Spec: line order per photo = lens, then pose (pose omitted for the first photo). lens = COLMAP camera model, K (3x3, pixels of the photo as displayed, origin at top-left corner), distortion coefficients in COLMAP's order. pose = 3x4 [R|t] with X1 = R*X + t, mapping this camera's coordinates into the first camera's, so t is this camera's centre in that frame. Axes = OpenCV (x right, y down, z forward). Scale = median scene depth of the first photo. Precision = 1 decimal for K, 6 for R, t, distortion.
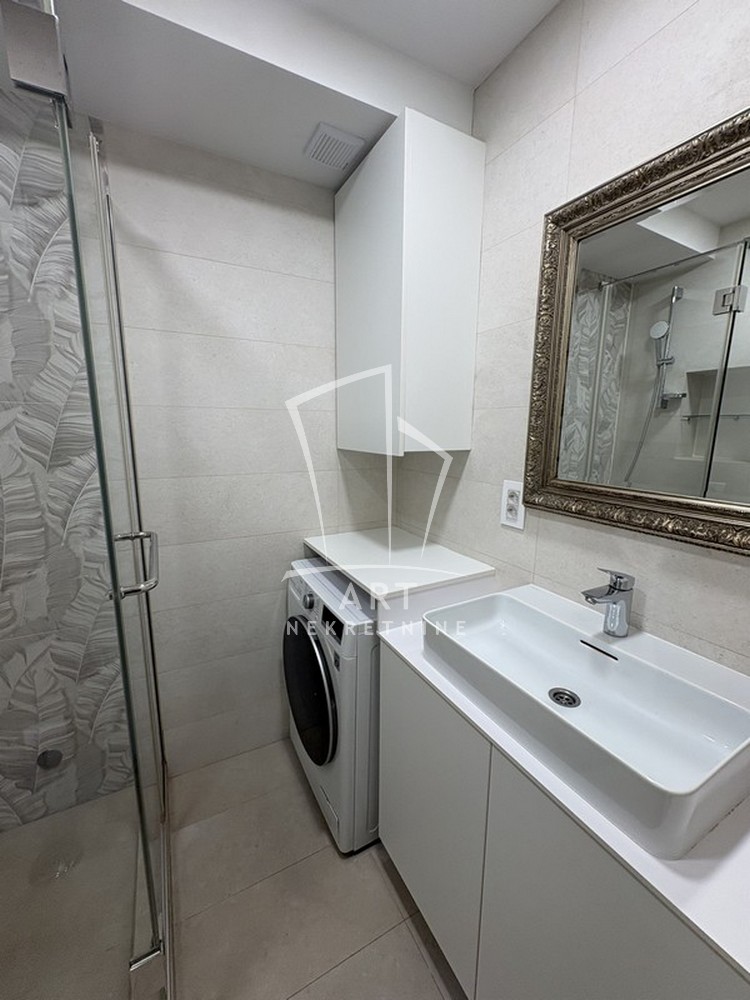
lens RADIAL K [[398.6, 0, 375.9], [0, 398.6, 501.0], [0, 0, 1]] dist [0.000210, -0.000441]
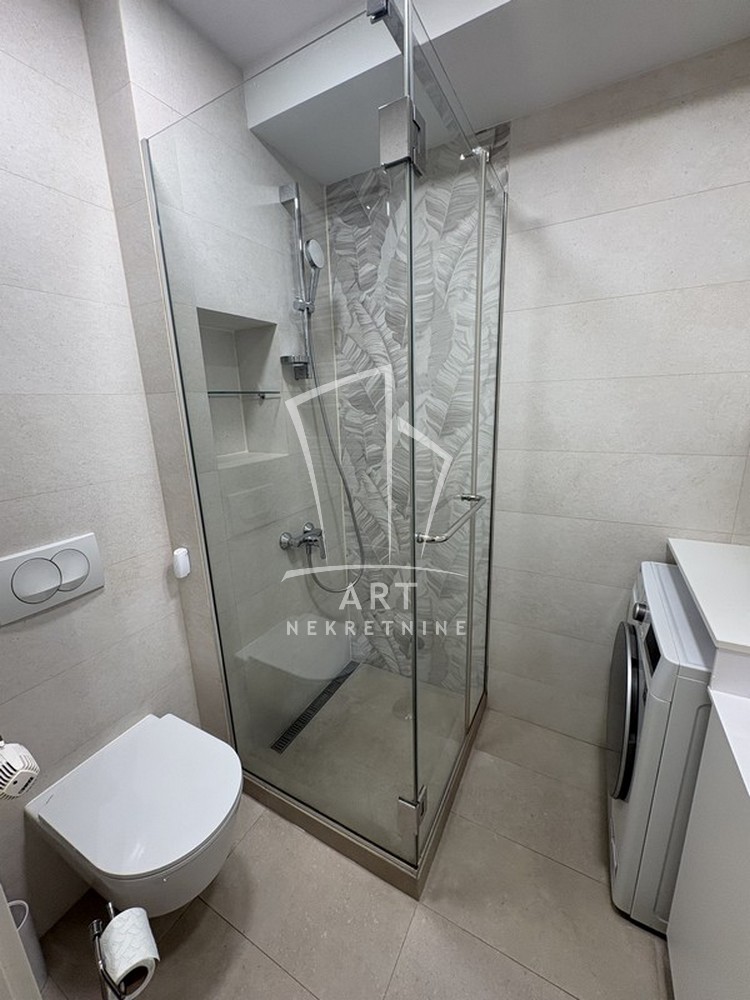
lens RADIAL K [[398.6, 0, 374.0], [0, 398.6, 501.2], [0, 0, 1]] dist [0.000210, -0.000441]
pose [[0.540834, 0.180927, -0.821440, 0.184812], [-0.113957, 0.983349, 0.141559, -0.031252], [0.833374, 0.017049, 0.552447, 0.082834]]
